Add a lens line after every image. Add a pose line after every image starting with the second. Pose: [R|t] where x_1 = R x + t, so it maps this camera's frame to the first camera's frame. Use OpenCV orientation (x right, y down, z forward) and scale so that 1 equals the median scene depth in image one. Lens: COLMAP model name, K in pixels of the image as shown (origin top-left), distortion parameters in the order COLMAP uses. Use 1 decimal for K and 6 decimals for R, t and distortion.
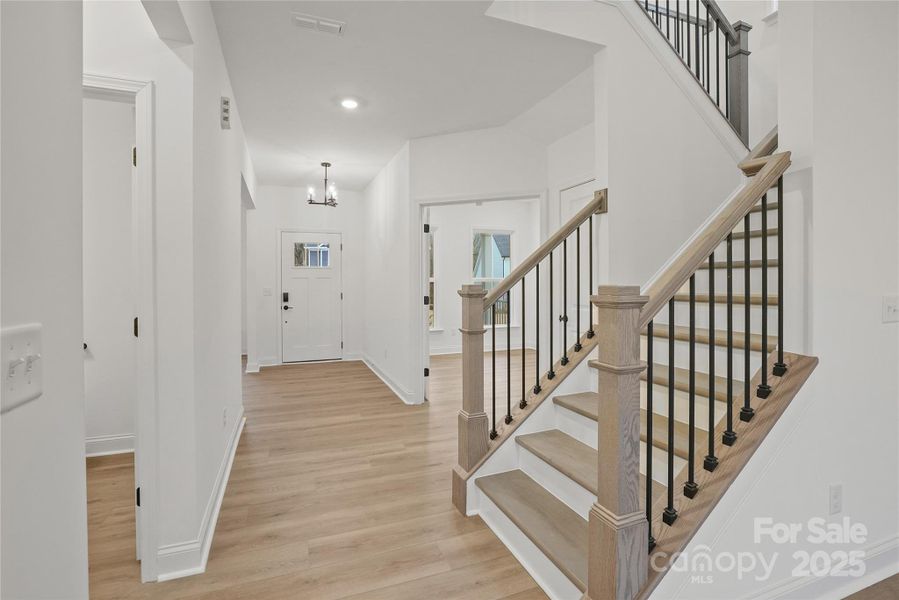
lens RADIAL K [[423.4, 0, 449.5], [0, 423.4, 300.0], [0, 0, 1]] dist [-0.057243, 0.029653]
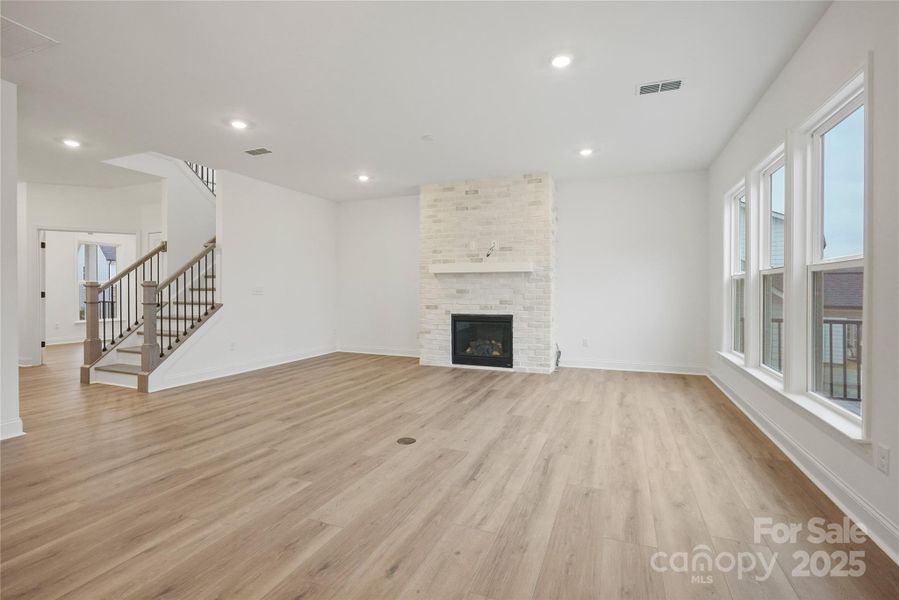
lens RADIAL K [[423.4, 0, 449.5], [0, 423.4, 300.0], [0, 0, 1]] dist [-0.057243, 0.029653]
pose [[0.684985, -0.004727, 0.728541, -0.210984], [0.019523, 0.999739, -0.011869, 0.109277], [-0.728295, 0.022354, 0.684899, -1.648032]]
